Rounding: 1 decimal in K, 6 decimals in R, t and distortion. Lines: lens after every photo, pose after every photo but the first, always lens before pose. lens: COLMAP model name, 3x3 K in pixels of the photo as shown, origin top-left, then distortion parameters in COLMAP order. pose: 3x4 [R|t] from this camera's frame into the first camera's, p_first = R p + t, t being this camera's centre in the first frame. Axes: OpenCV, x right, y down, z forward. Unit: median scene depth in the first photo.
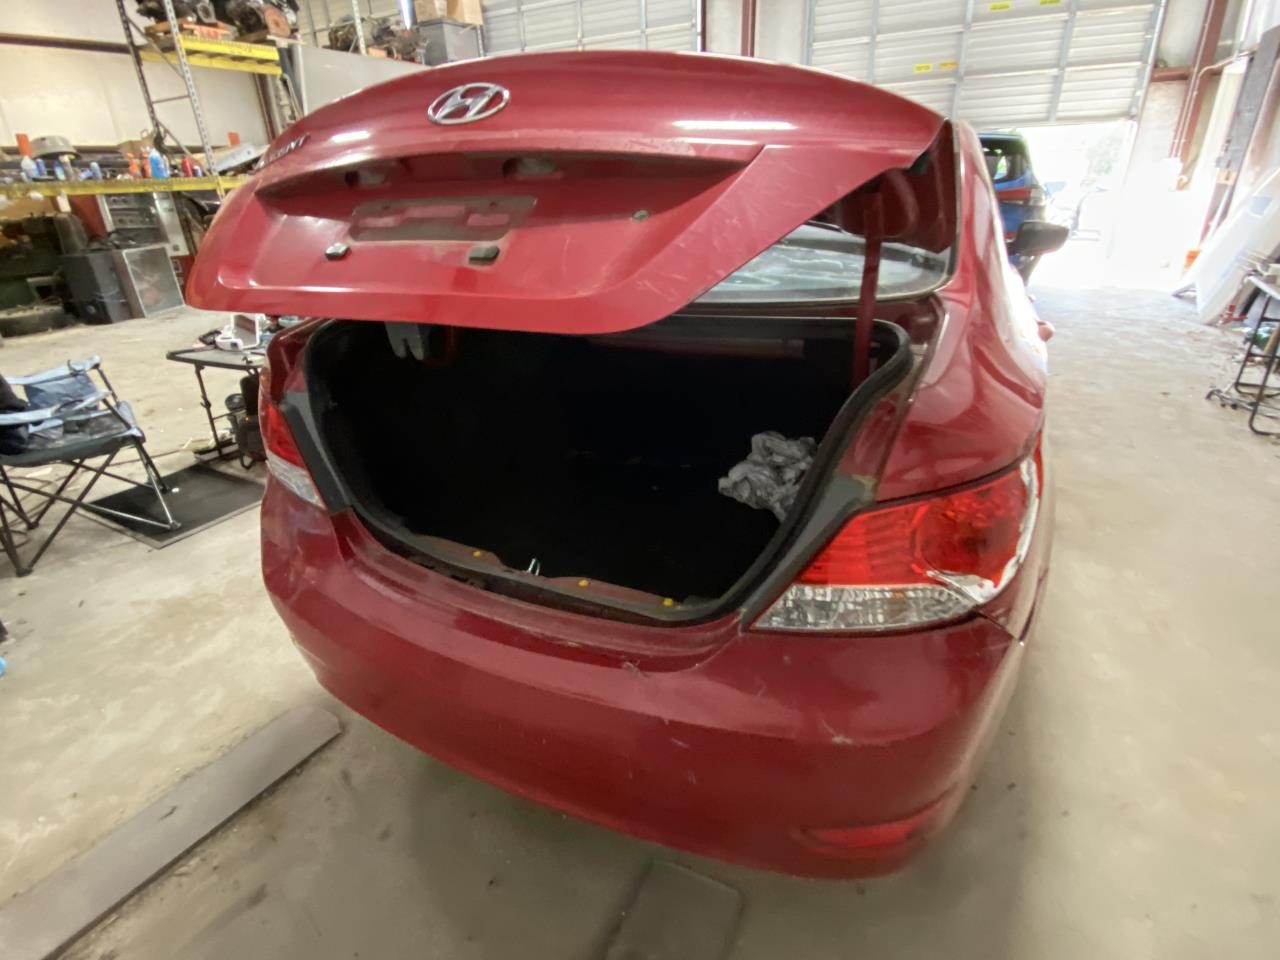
lens RADIAL K [[628.8, 0, 640.0], [0, 628.8, 480.0], [0, 0, 1]] dist [0.001481, -0.011316]
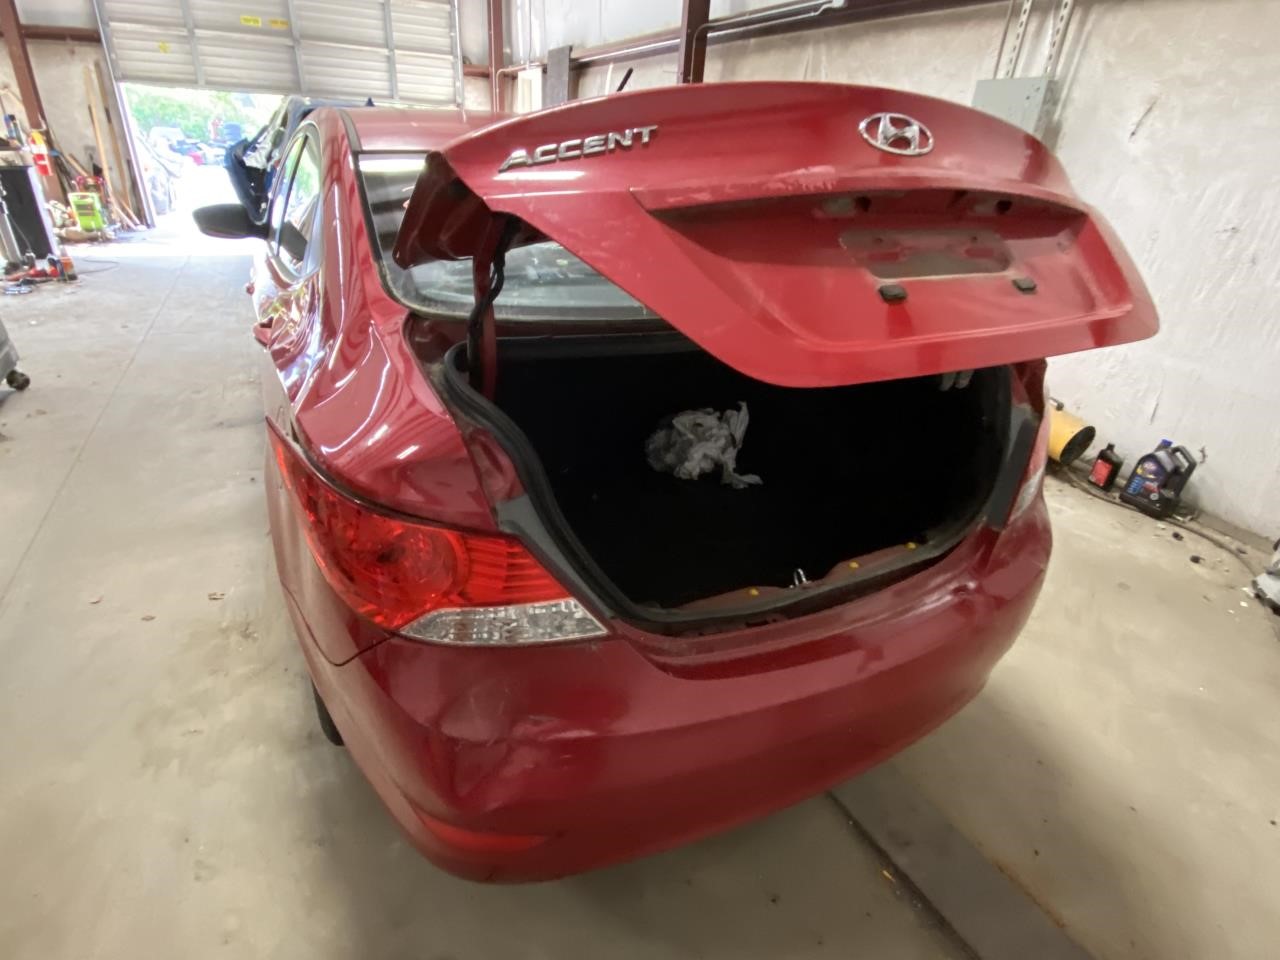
lens RADIAL K [[628.8, 0, 640.0], [0, 628.8, 480.0], [0, 0, 1]] dist [0.001481, -0.011316]
pose [[0.597523, -0.304401, 0.741826, -0.098636], [0.270913, 0.947378, 0.170533, -0.024439], [-0.754700, 0.099073, 0.648546, 0.049315]]
